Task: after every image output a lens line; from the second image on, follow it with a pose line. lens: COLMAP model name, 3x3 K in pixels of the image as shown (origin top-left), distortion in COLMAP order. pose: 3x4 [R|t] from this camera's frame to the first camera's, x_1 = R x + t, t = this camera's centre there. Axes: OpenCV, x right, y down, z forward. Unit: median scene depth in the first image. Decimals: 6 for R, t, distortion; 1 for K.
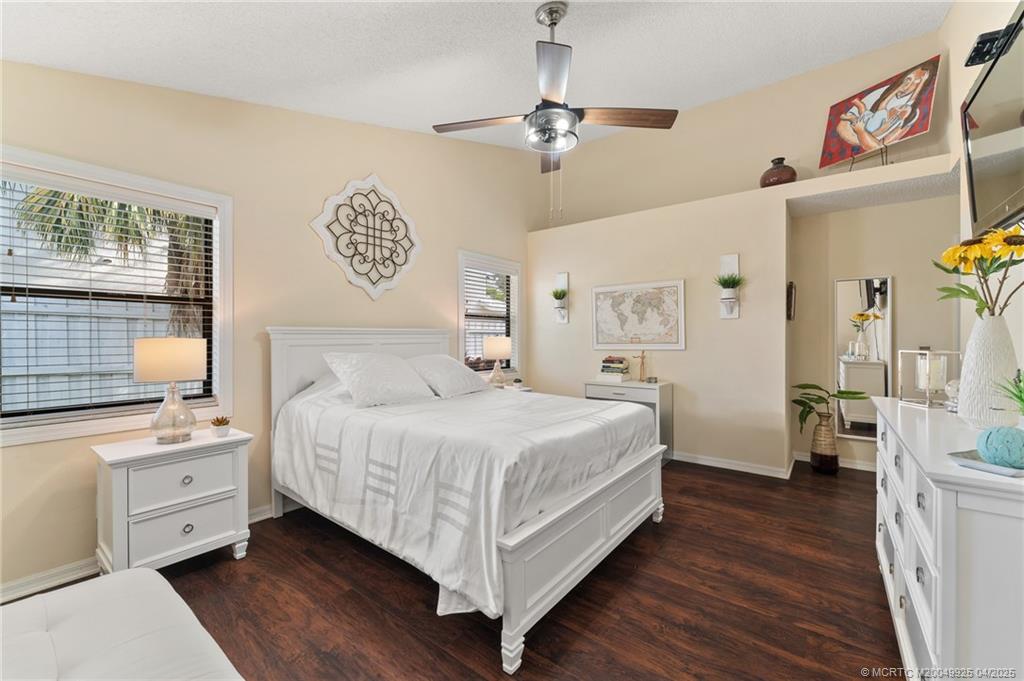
lens RADIAL K [[414.1, 0, 512.8], [0, 414.1, 343.8], [0, 0, 1]] dist [-0.000850, -0.000096]
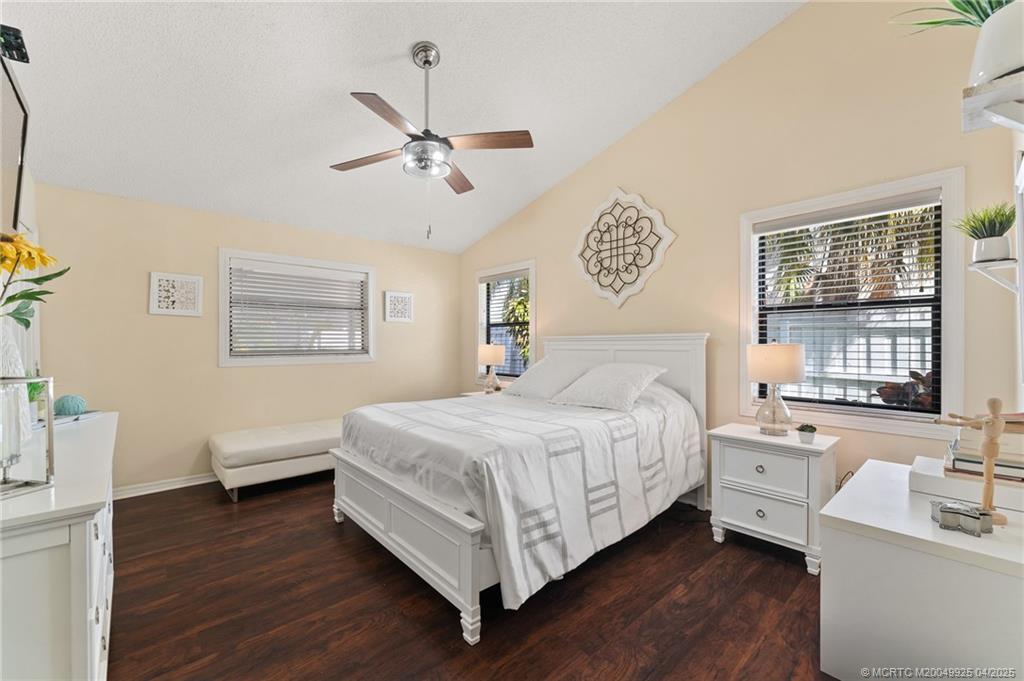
lens RADIAL K [[420.2, 0, 511.8], [0, 420.2, 344.8], [0, 0, 1]] dist [0.001194, 0.000088]
pose [[-0.181078, 0.009680, -0.983421, 0.771052], [-0.011423, 0.999863, 0.011945, -0.021724], [0.983402, 0.013396, -0.180942, 0.940247]]
